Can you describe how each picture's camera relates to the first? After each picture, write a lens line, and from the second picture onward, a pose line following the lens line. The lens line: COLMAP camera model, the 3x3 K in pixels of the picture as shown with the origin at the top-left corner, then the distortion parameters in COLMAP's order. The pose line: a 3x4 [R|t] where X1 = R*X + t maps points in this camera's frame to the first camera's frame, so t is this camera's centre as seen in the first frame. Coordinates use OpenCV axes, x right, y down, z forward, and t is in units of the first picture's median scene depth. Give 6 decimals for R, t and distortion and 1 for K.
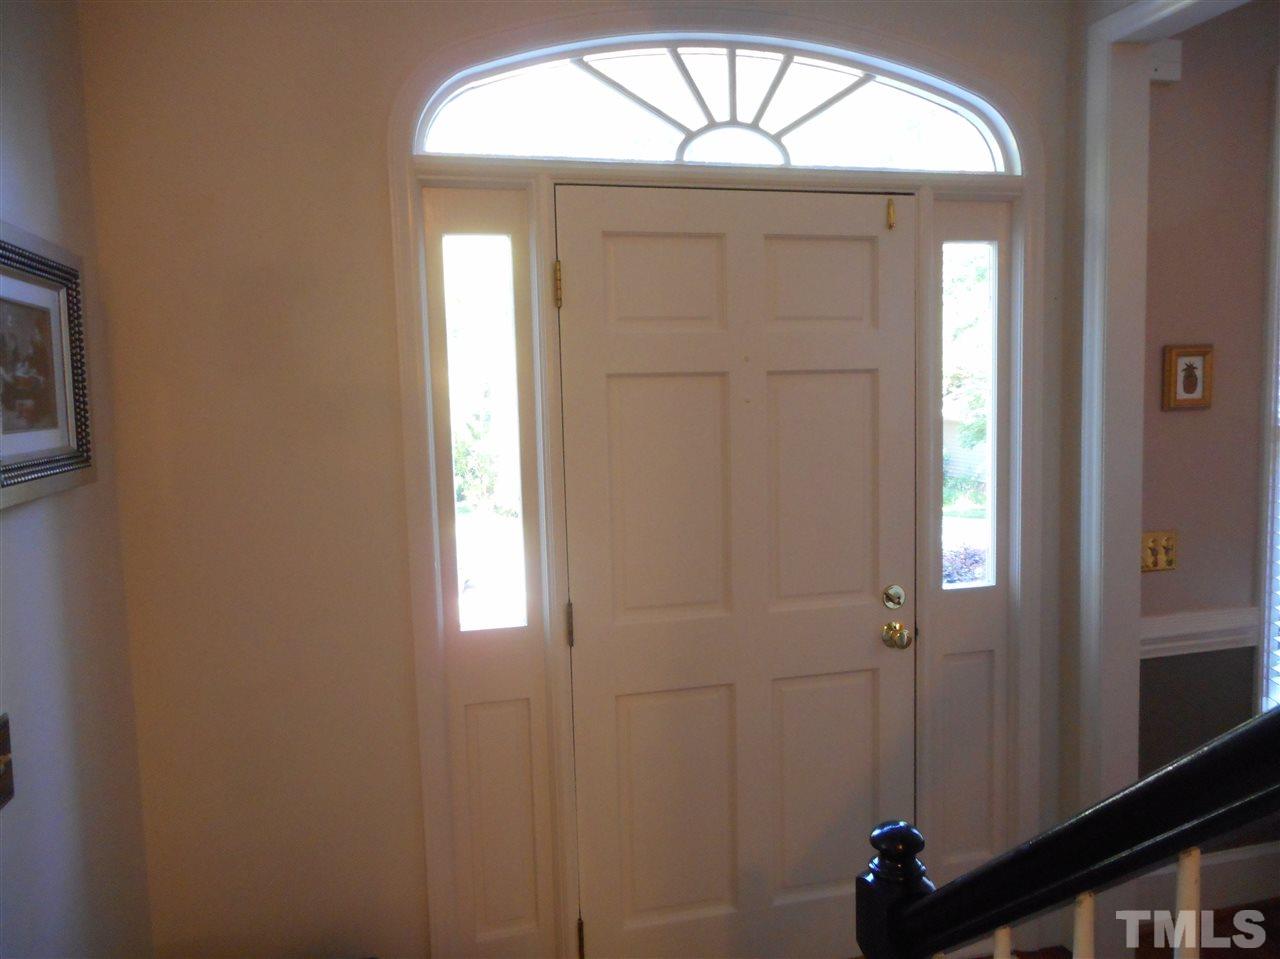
lens RADIAL K [[961.7, 0, 640.4], [0, 961.7, 477.8], [0, 0, 1]] dist [-0.000389, -0.001505]
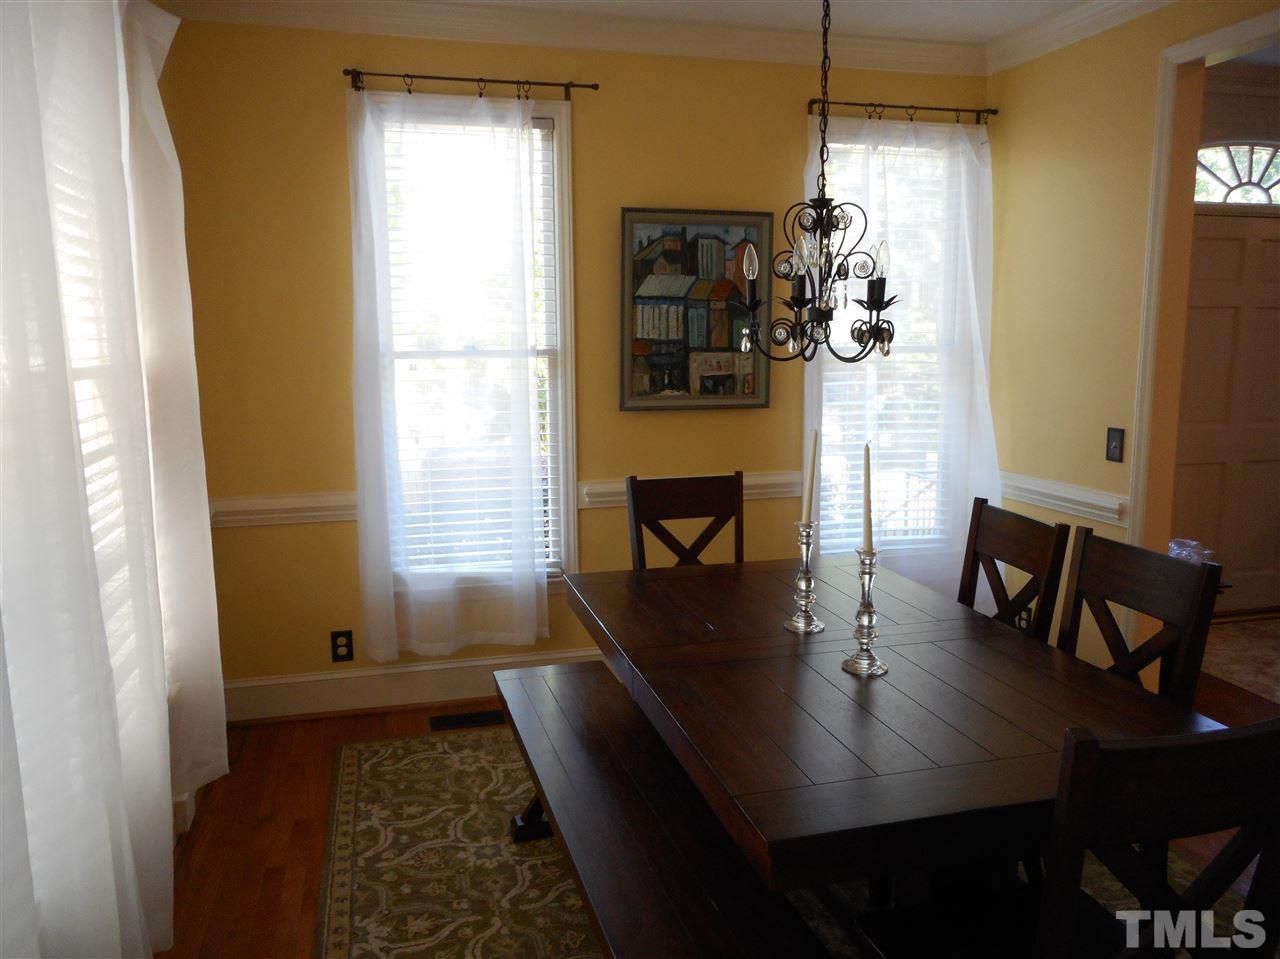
lens RADIAL K [[961.7, 0, 643.9], [0, 961.7, 476.2], [0, 0, 1]] dist [-0.000389, -0.001505]
pose [[0.999928, 0.010282, 0.006207, -1.203319], [-0.010602, 0.998489, 0.053929, 0.158275], [-0.005643, -0.053991, 0.998526, -1.075045]]
